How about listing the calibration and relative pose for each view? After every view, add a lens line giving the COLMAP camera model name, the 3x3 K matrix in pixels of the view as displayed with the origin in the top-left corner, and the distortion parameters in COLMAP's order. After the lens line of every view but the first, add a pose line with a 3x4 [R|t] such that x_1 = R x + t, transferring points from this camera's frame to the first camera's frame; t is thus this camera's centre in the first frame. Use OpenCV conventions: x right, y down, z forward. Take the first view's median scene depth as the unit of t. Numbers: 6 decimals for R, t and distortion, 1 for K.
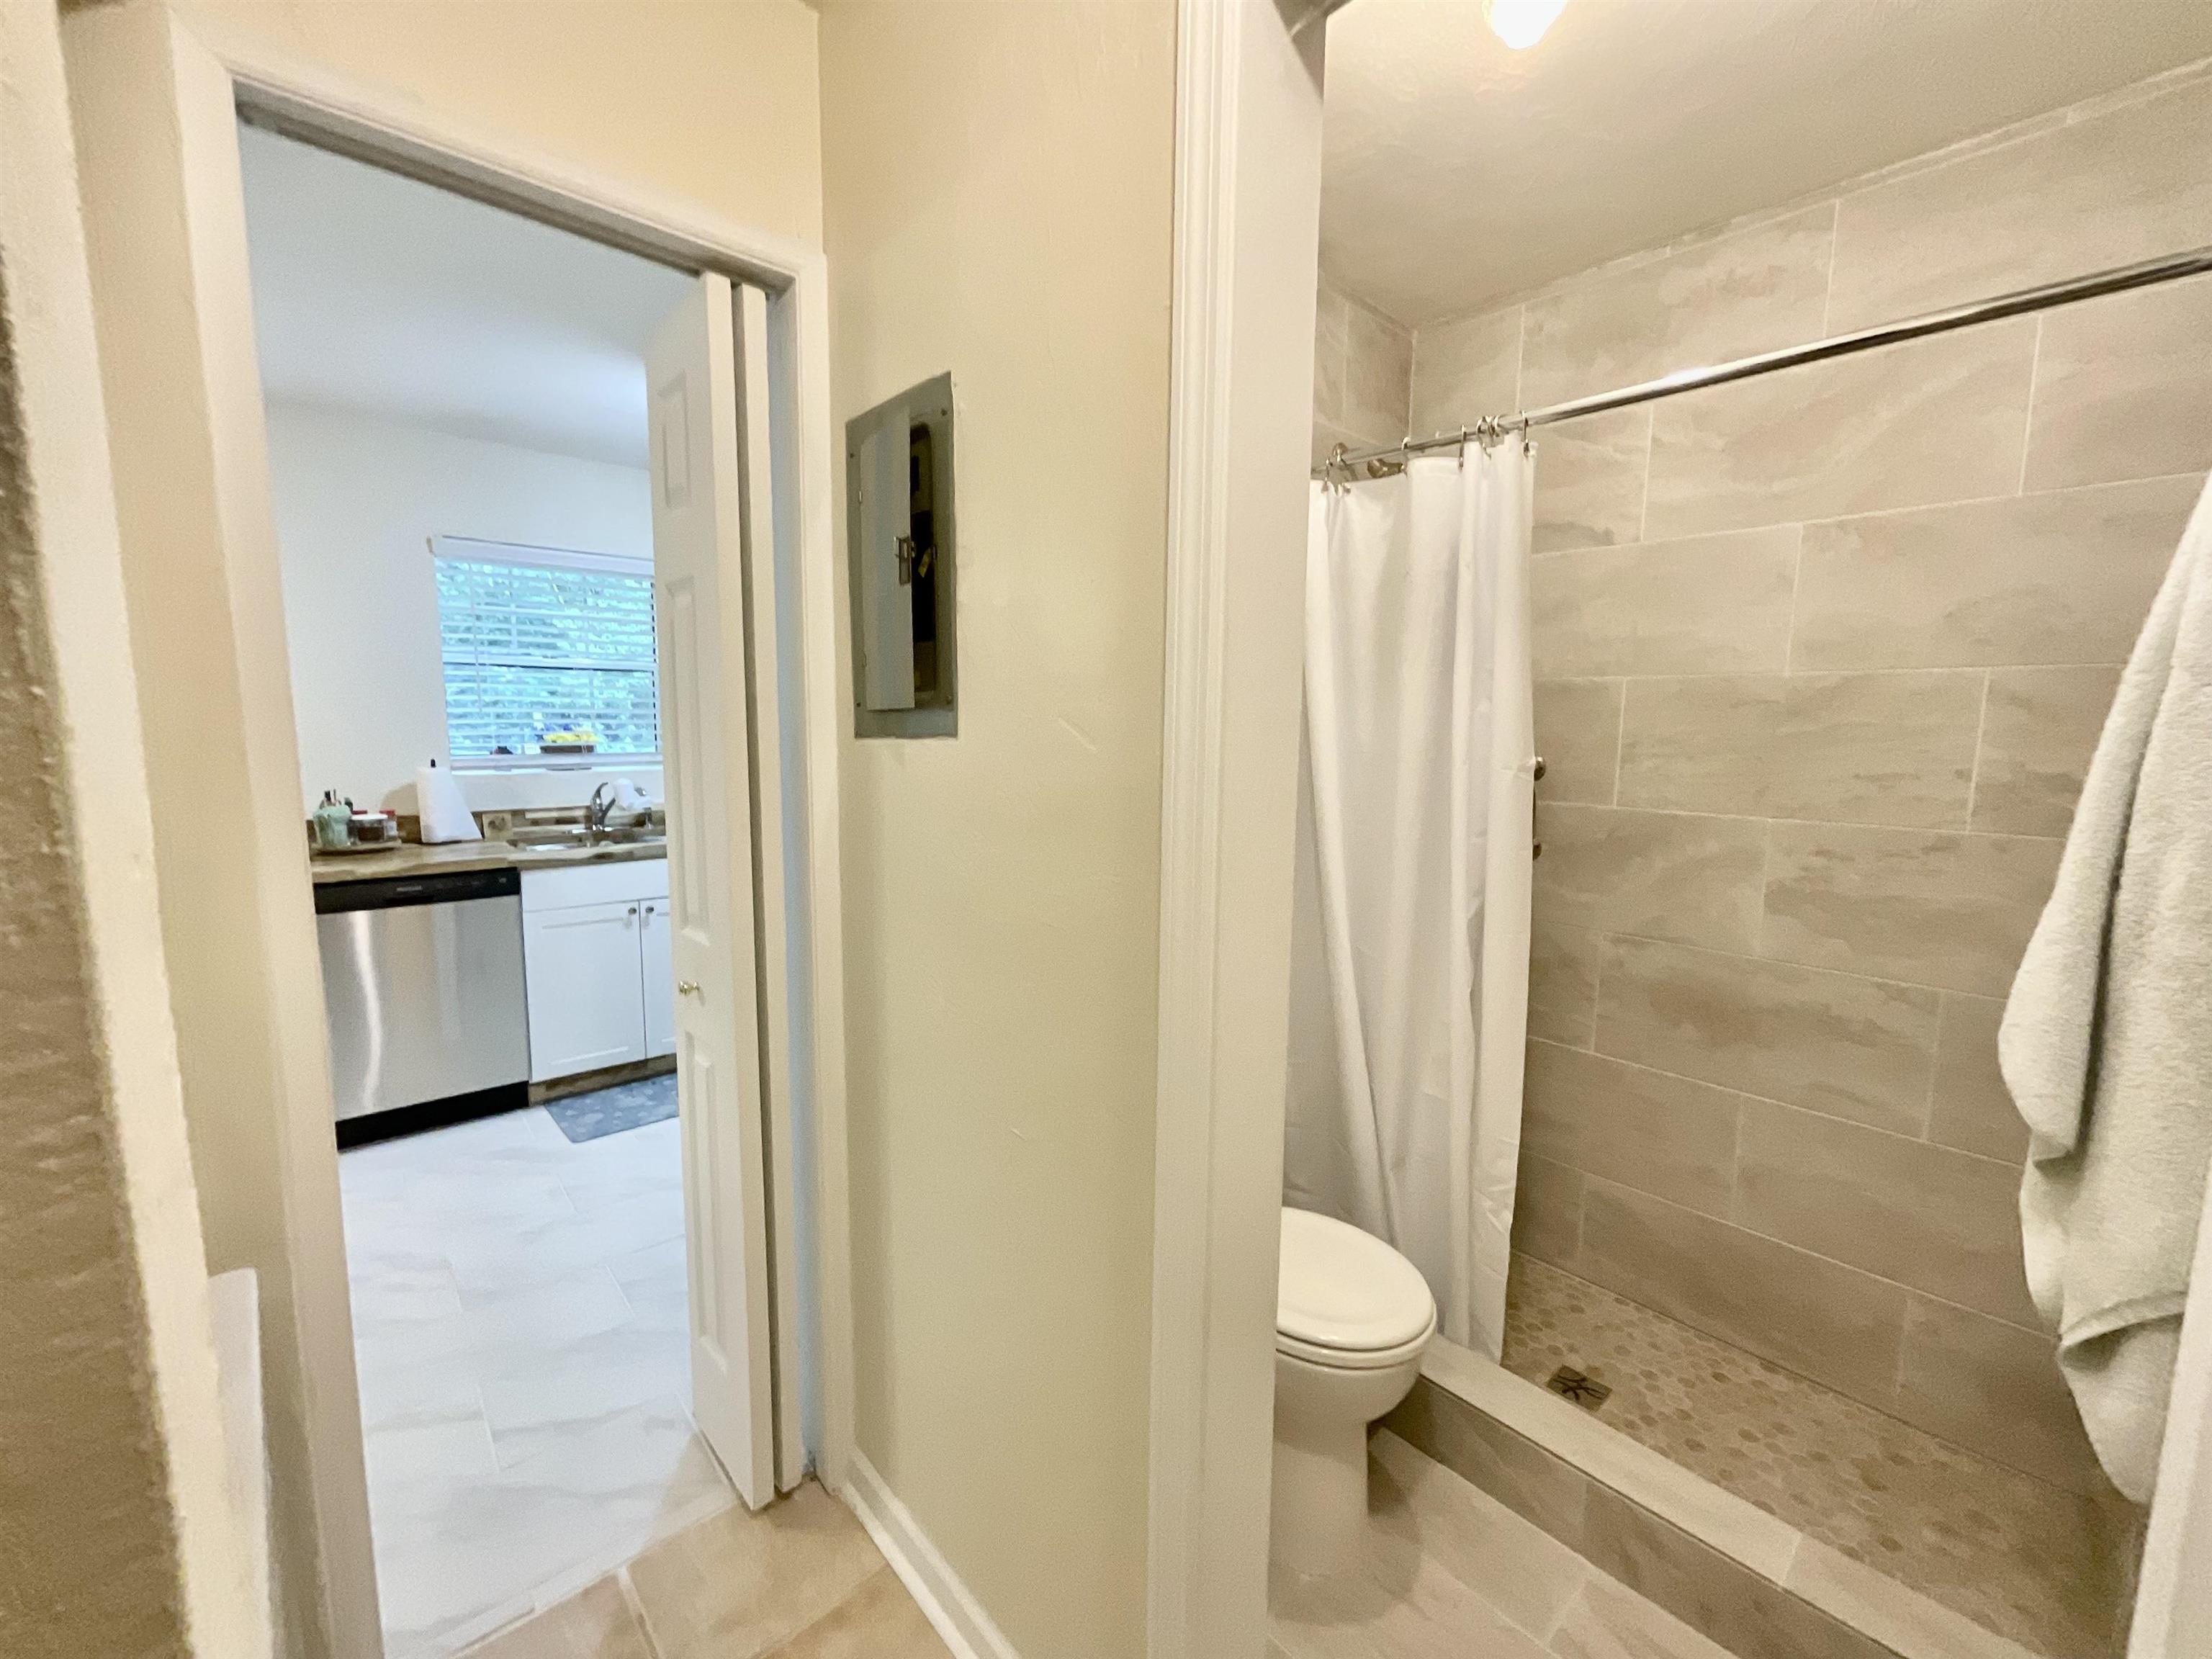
lens RADIAL K [[896.7, 0, 1100.7], [0, 896.7, 826.9], [0, 0, 1]] dist [0.002693, 0.000369]
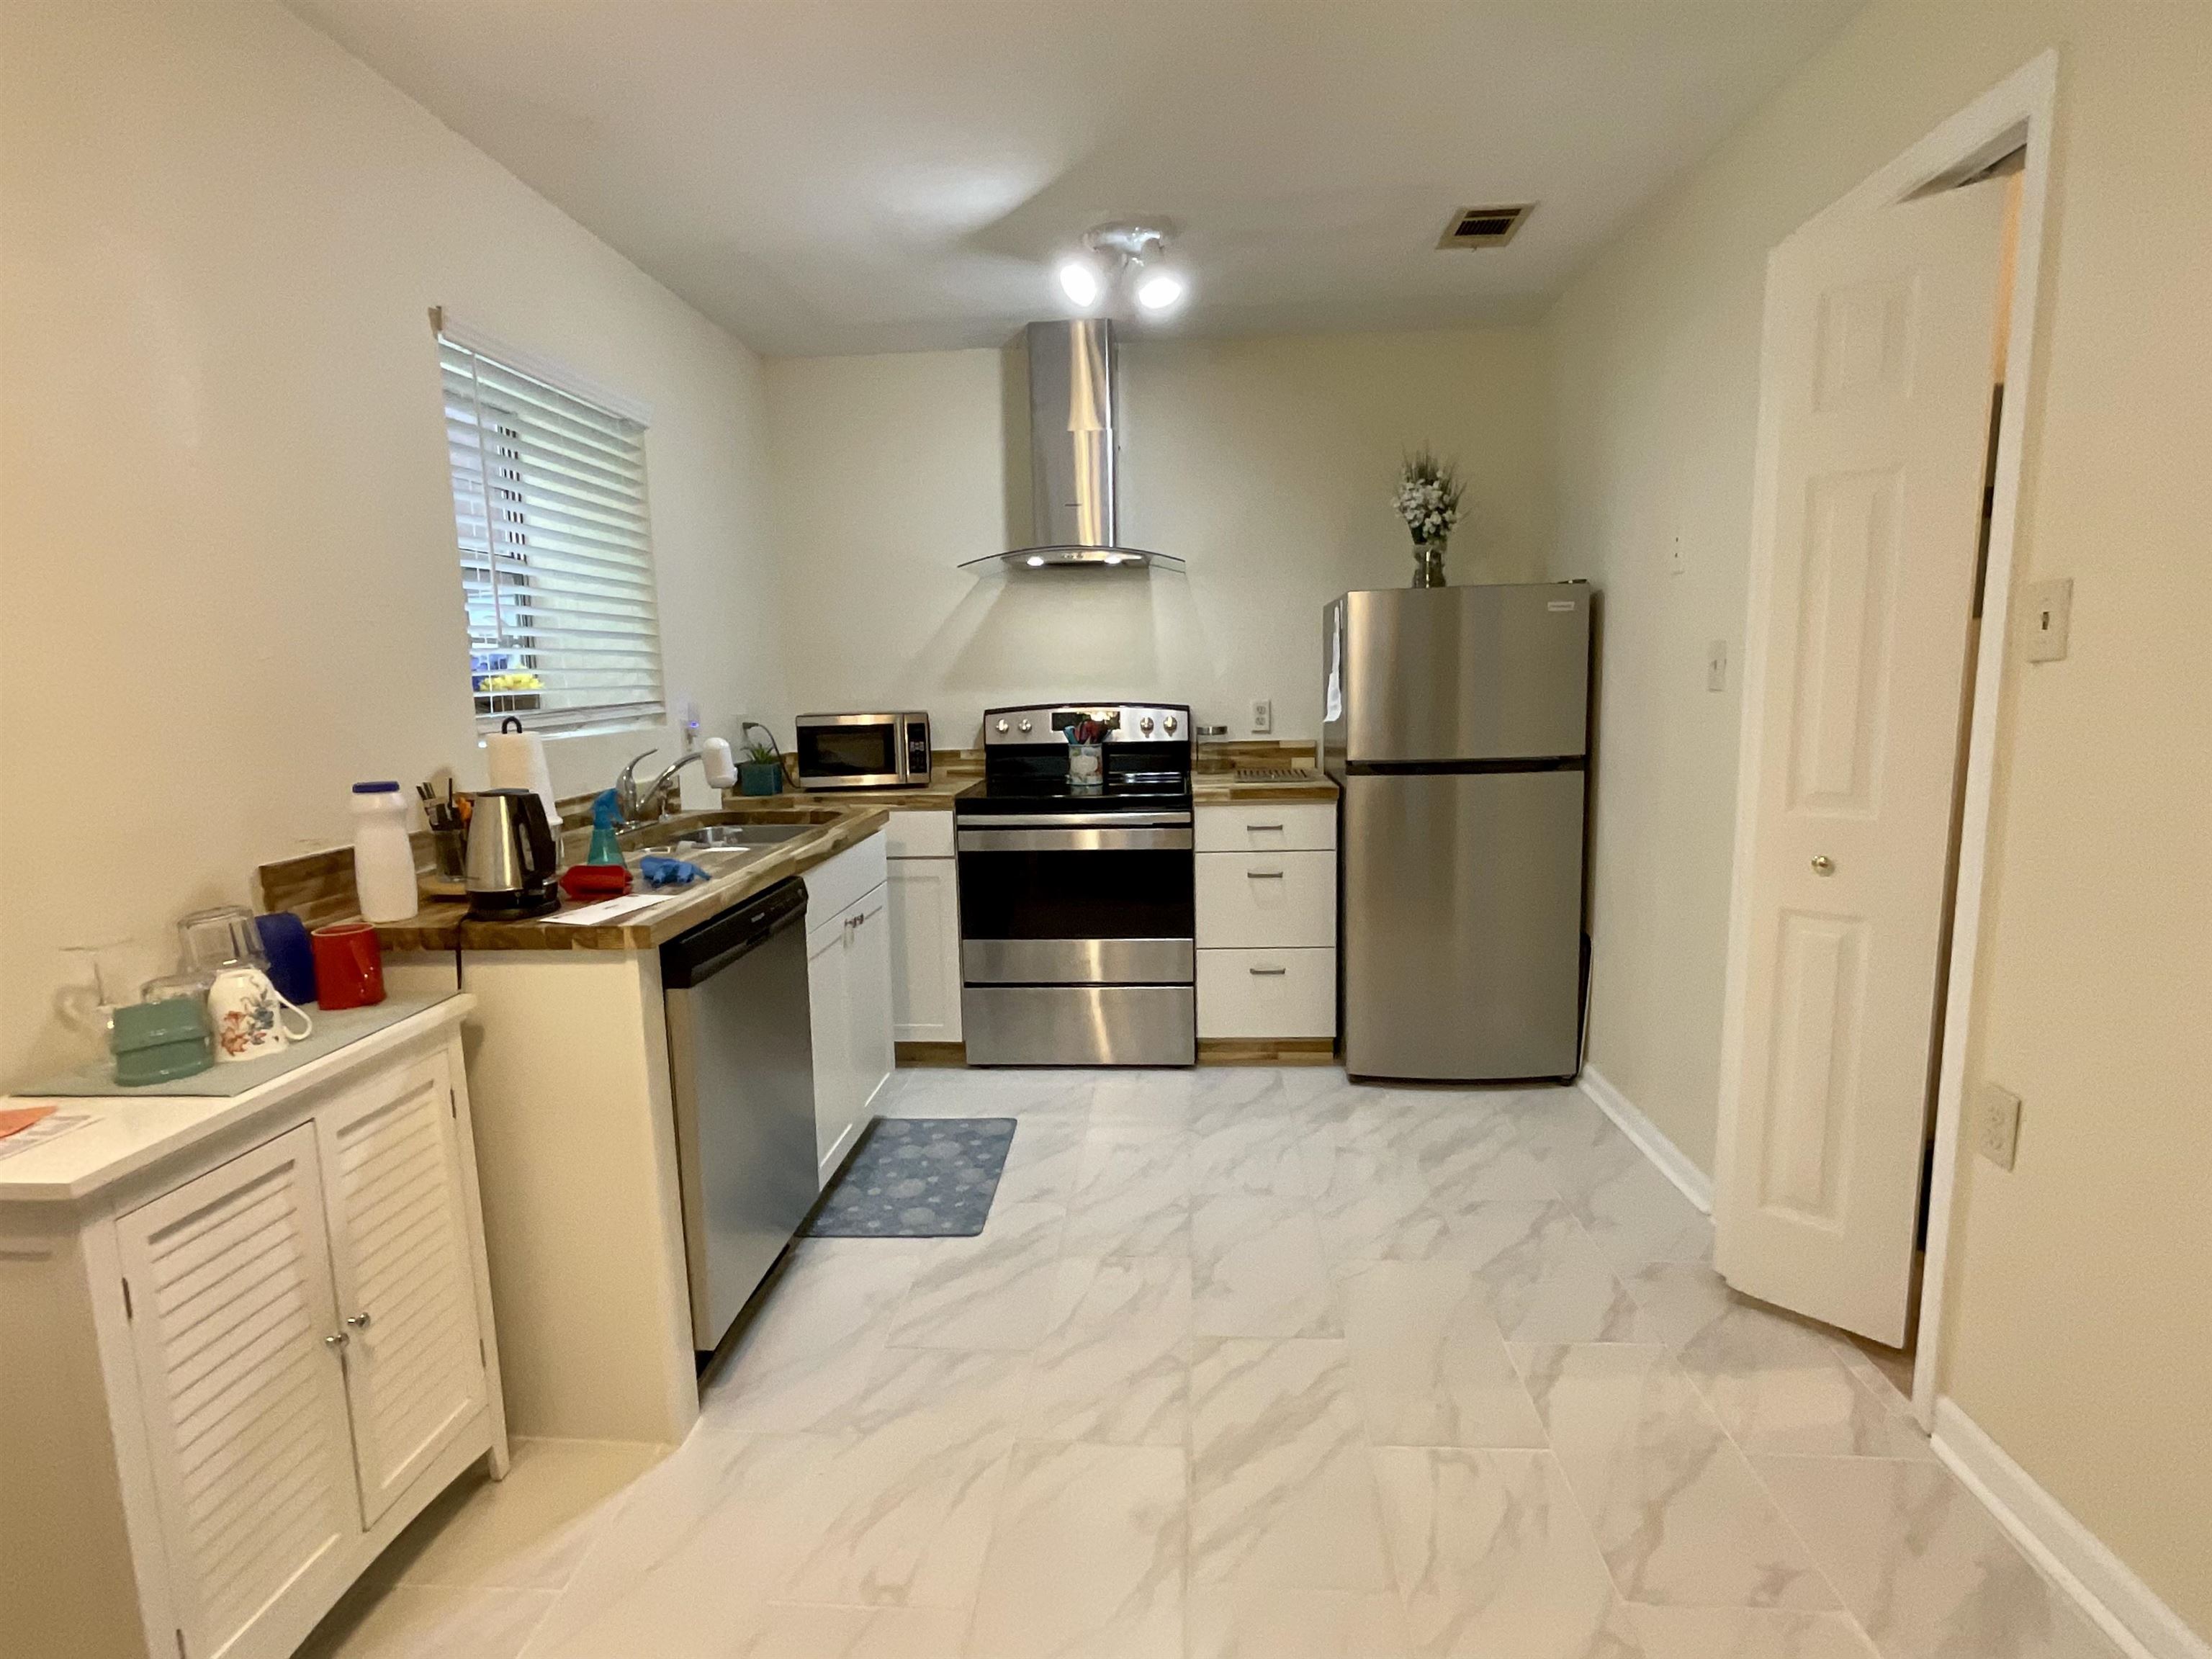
lens RADIAL K [[1104.0, 0, 1118.8], [0, 1104.0, 833.8], [0, 0, 1]] dist [0.005004, 0.000931]
pose [[0.709312, -0.133283, 0.692179, -1.012922], [0.109572, 0.990873, 0.078514, -0.019560], [-0.696326, 0.020153, 0.717443, 0.269371]]
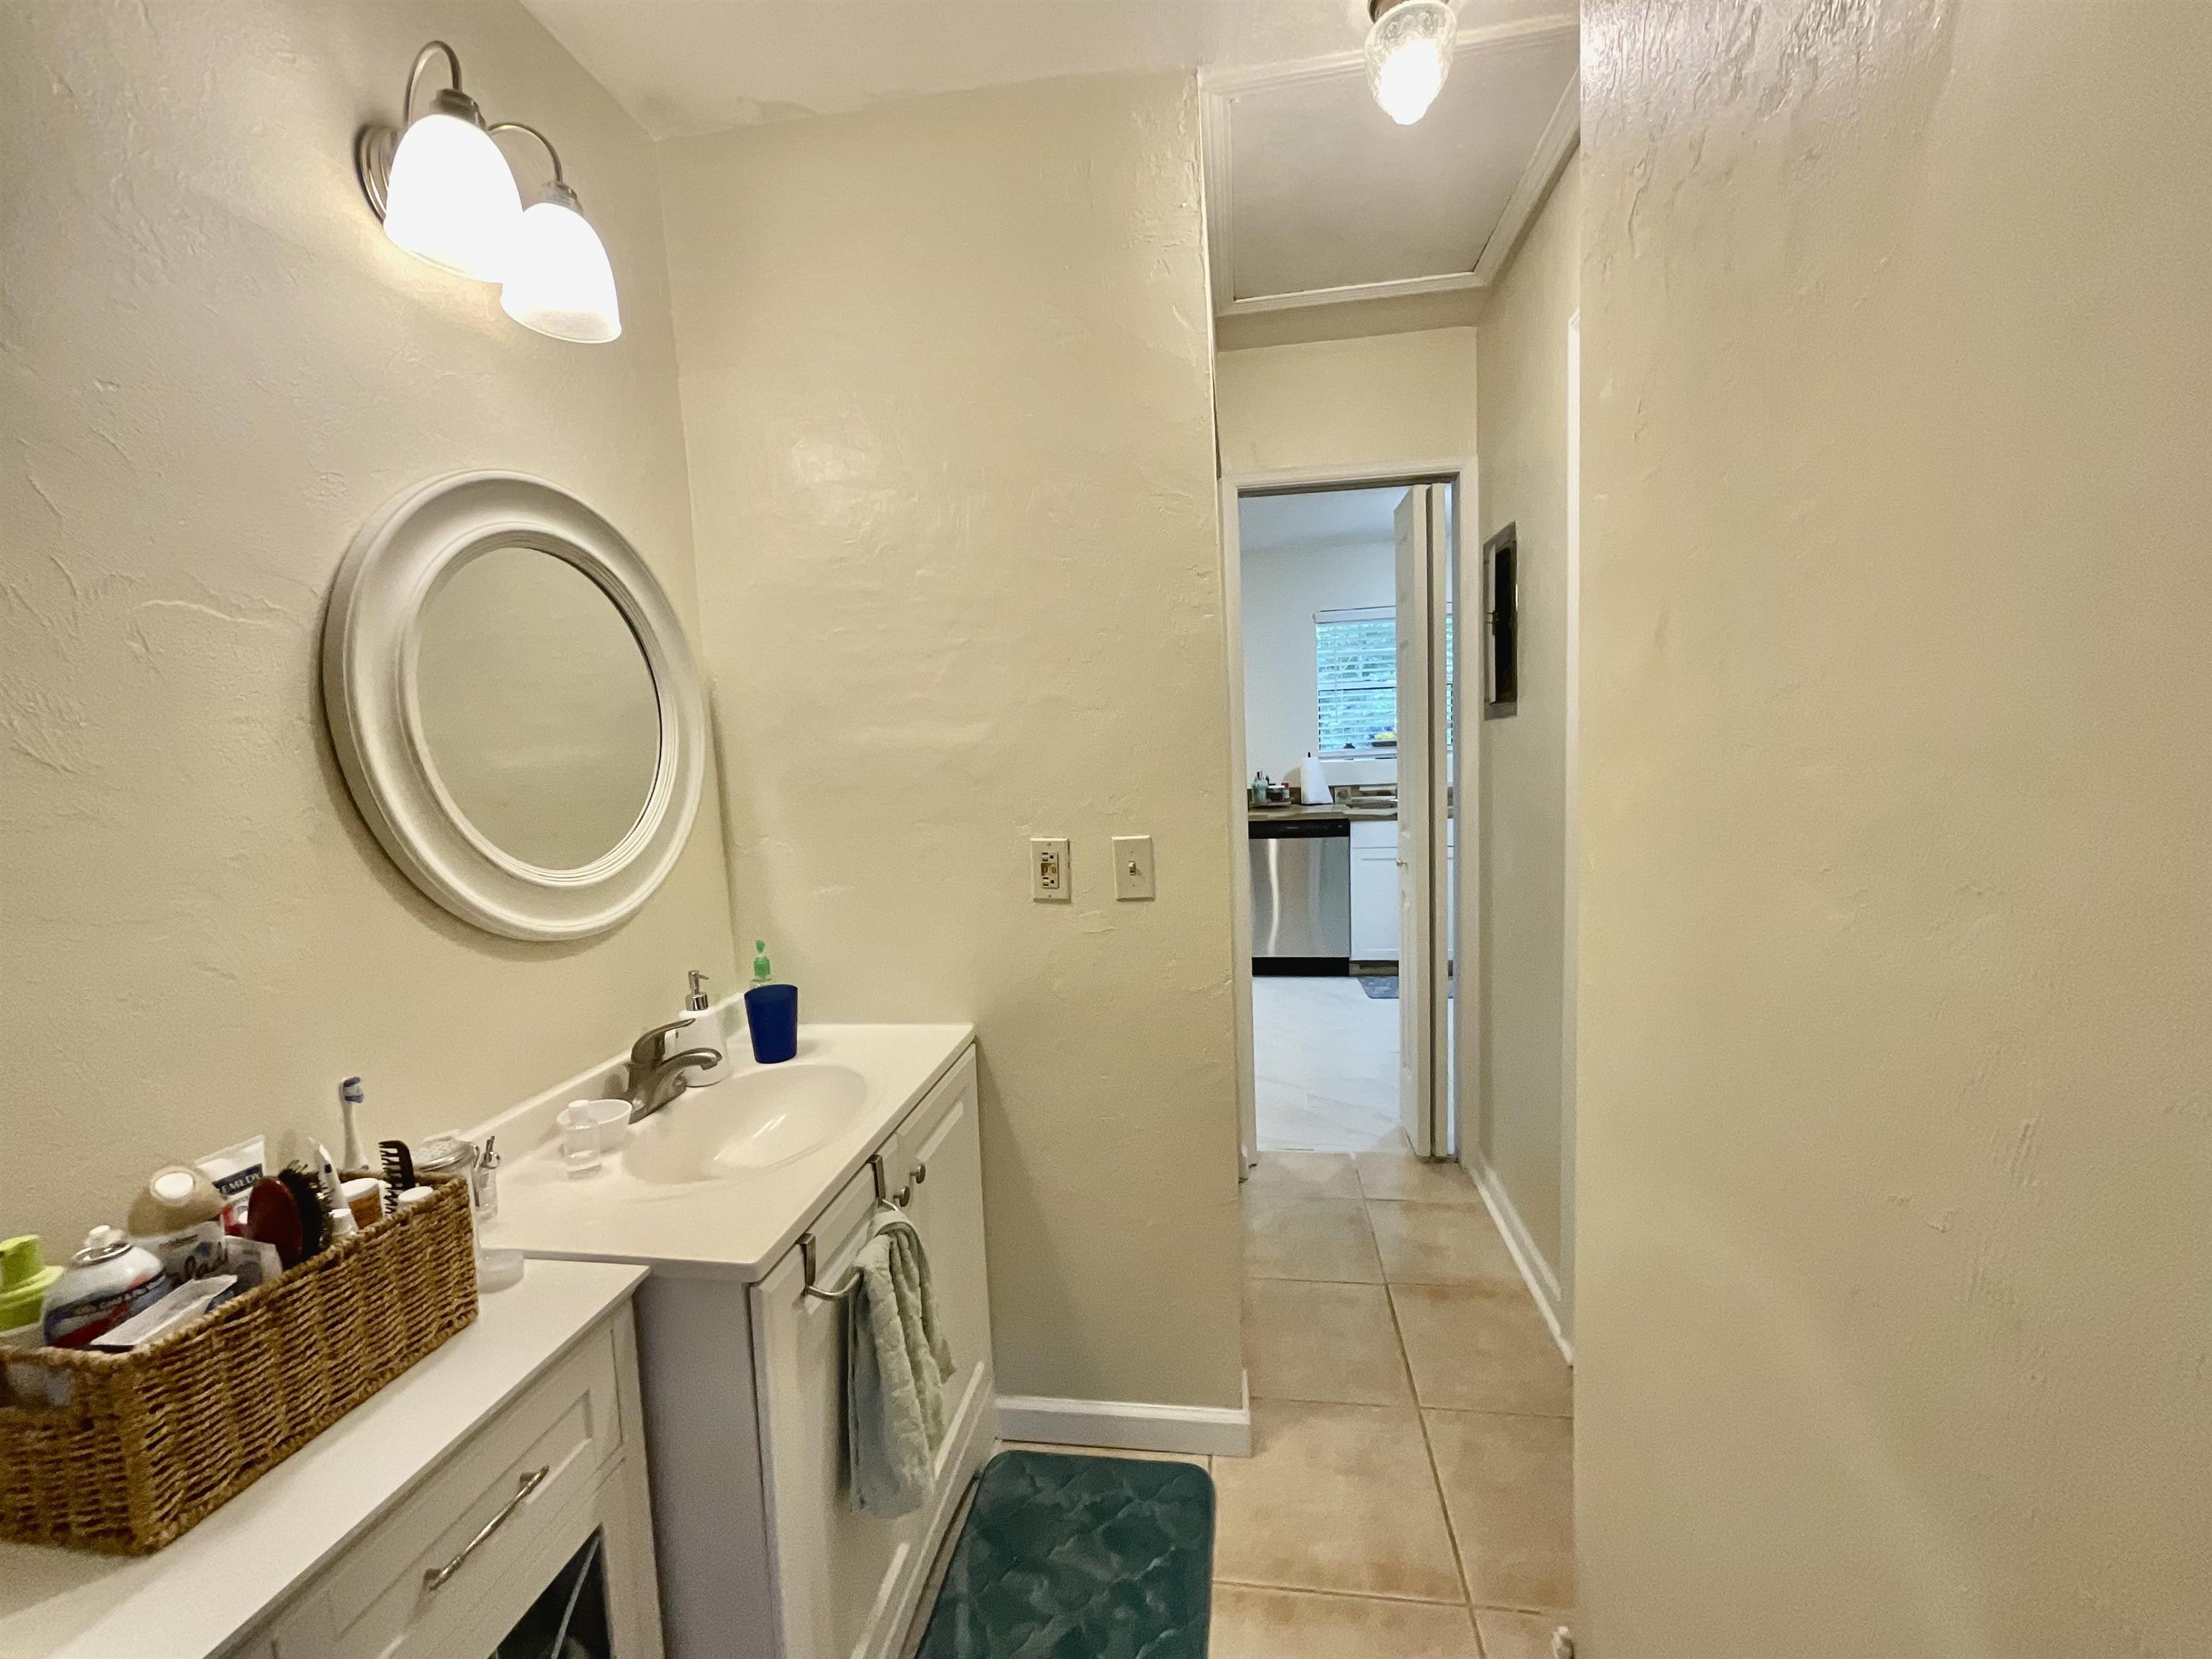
lens RADIAL K [[896.7, 0, 1106.9], [0, 896.7, 828.2], [0, 0, 1]] dist [0.002693, 0.000369]
pose [[0.635286, 0.038647, -0.771309, 0.283306], [-0.039618, 0.999063, 0.017428, 0.049731], [0.771260, 0.019485, 0.636222, -0.312403]]
